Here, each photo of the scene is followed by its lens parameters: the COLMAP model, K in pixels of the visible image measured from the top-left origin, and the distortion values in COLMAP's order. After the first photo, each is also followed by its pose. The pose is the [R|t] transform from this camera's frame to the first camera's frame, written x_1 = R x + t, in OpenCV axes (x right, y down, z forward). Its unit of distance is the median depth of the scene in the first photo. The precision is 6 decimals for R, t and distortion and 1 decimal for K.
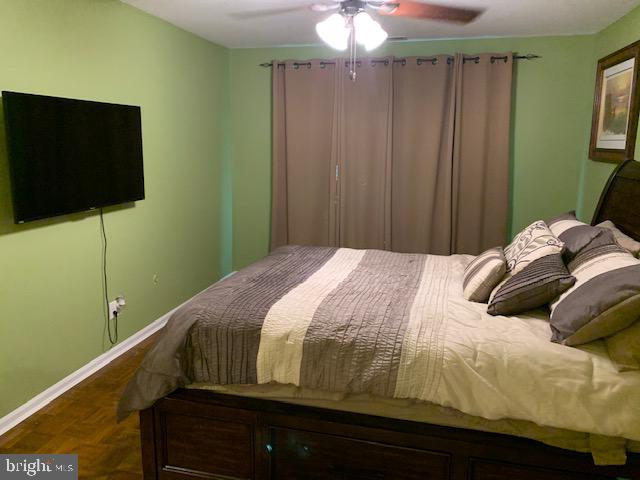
lens RADIAL K [[480.8, 0, 320.3], [0, 480.8, 229.4], [0, 0, 1]] dist [0.052239, -0.066016]
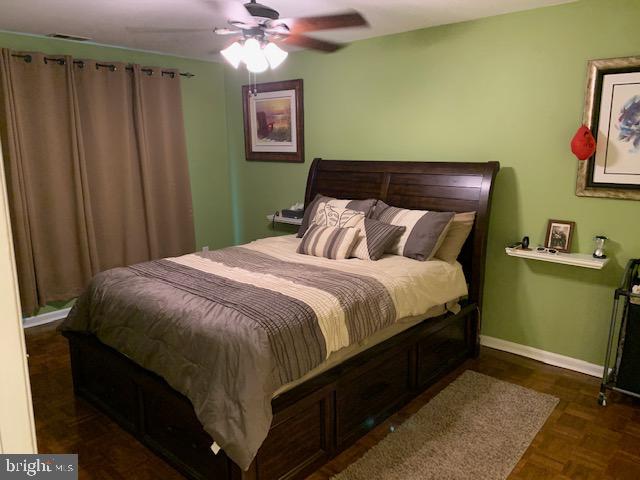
lens RADIAL K [[488.4, 0, 317.9], [0, 488.4, 238.7], [0, 0, 1]] dist [0.061578, -0.079513]
pose [[0.464987, -0.185729, 0.865616, -0.649406], [0.174012, 0.977848, 0.116335, -0.066036], [-0.868048, 0.096533, 0.487006, 0.232630]]
